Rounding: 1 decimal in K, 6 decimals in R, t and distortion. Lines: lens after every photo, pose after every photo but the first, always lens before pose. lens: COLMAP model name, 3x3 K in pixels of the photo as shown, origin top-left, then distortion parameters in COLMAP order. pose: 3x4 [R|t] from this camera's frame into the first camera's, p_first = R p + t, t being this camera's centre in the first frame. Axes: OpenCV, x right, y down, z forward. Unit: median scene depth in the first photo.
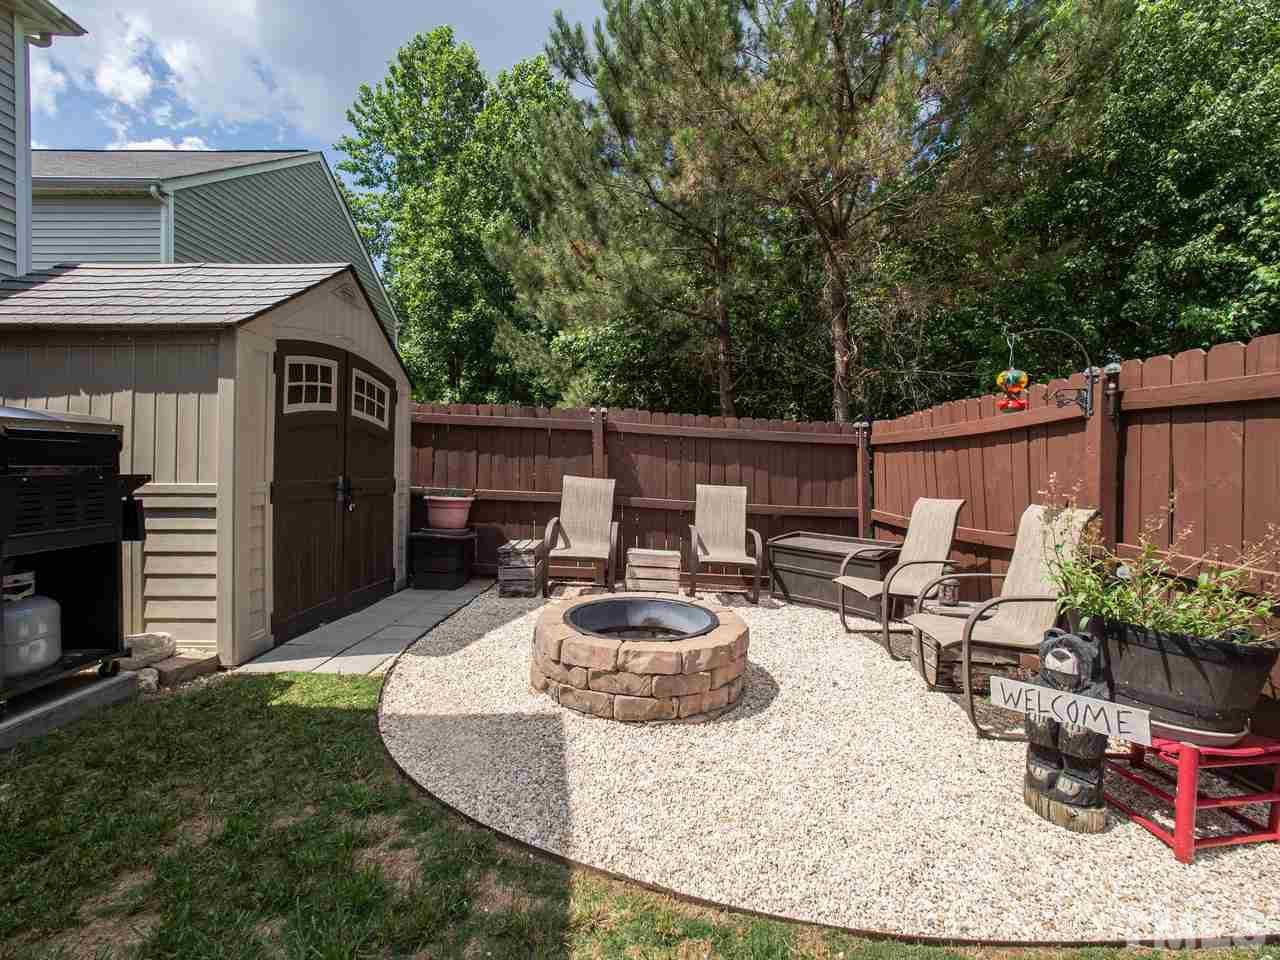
lens RADIAL K [[567.2, 0, 640.4], [0, 567.2, 456.8], [0, 0, 1]] dist [0.000039, 0.000180]
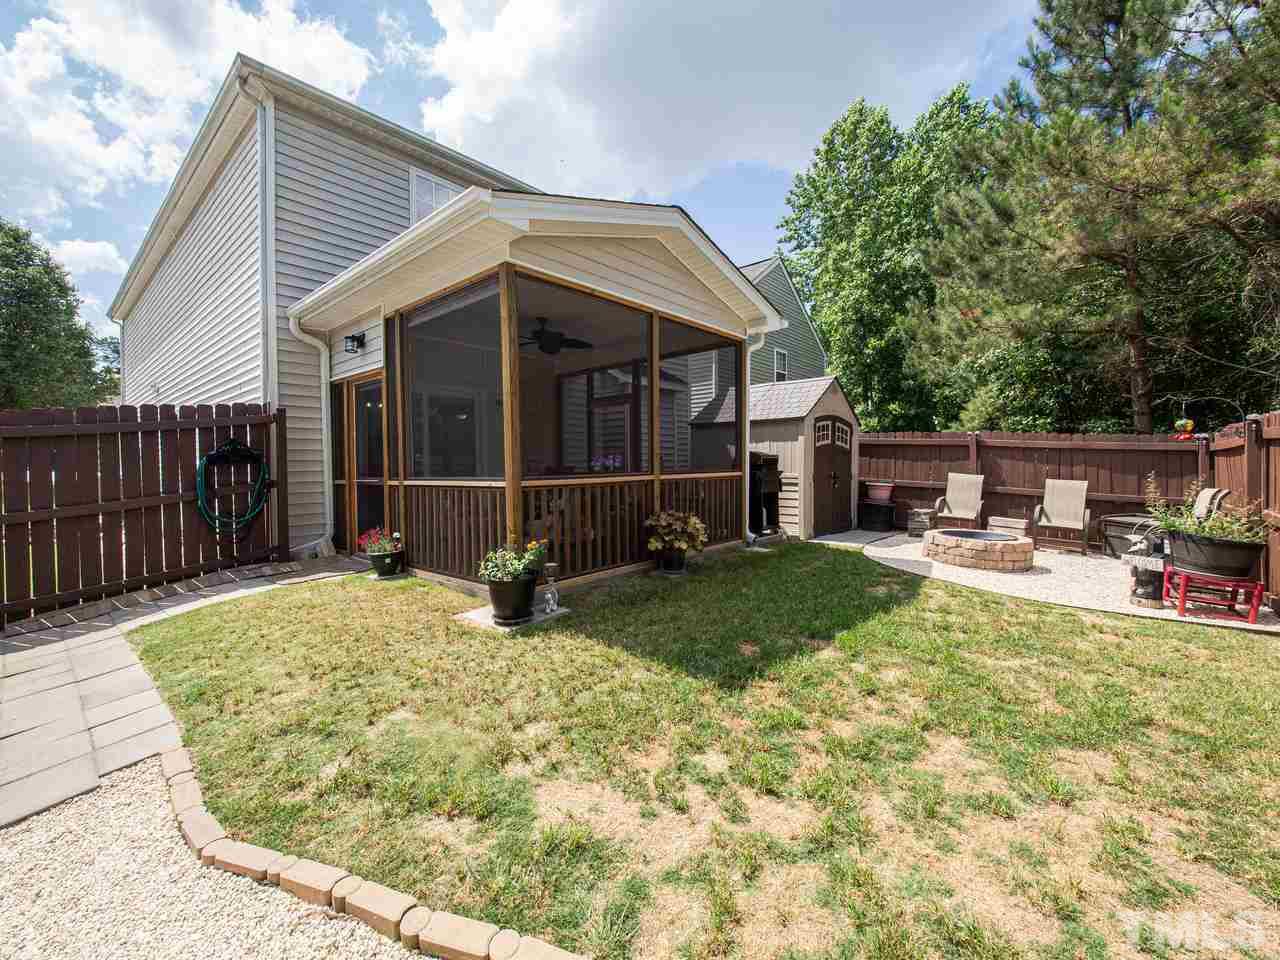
lens RADIAL K [[577.8, 0, 640.0], [0, 577.8, 480.0], [0, 0, 1]] dist [0.001447, 0.000070]
pose [[0.779866, 0.013080, -0.625810, 0.229907], [0.013467, 0.999200, 0.037667, -0.023550], [0.625801, -0.037803, 0.779066, -0.943151]]
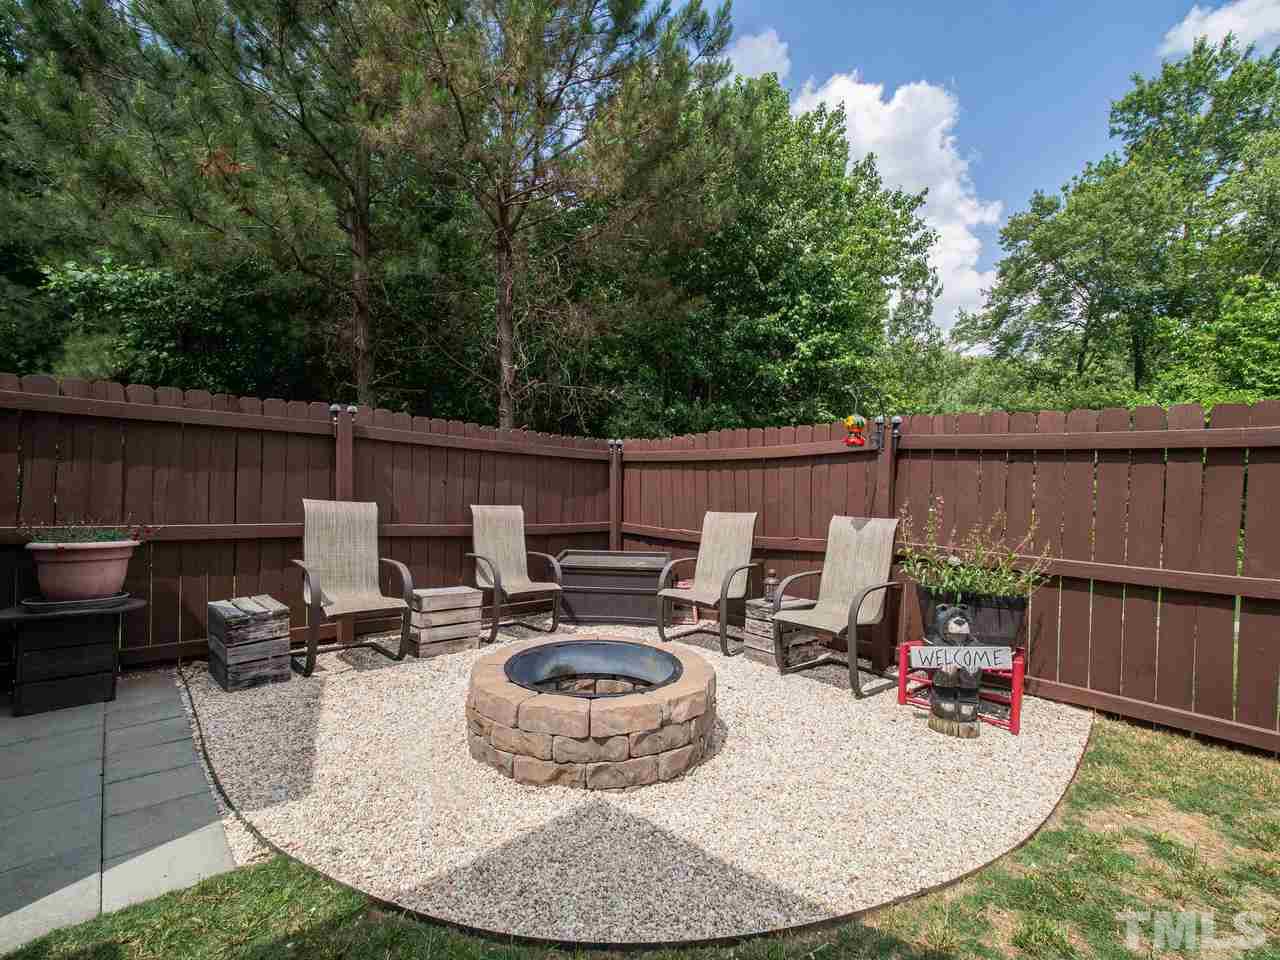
lens RADIAL K [[606.1, 0, 663.0], [0, 606.1, 467.3], [0, 0, 1]] dist [0.000463, 0.000268]
pose [[0.722320, 0.008190, 0.691511, -0.336257], [-0.015940, 0.999861, 0.004808, -0.017403], [-0.691376, -0.014495, 0.722350, 0.149852]]
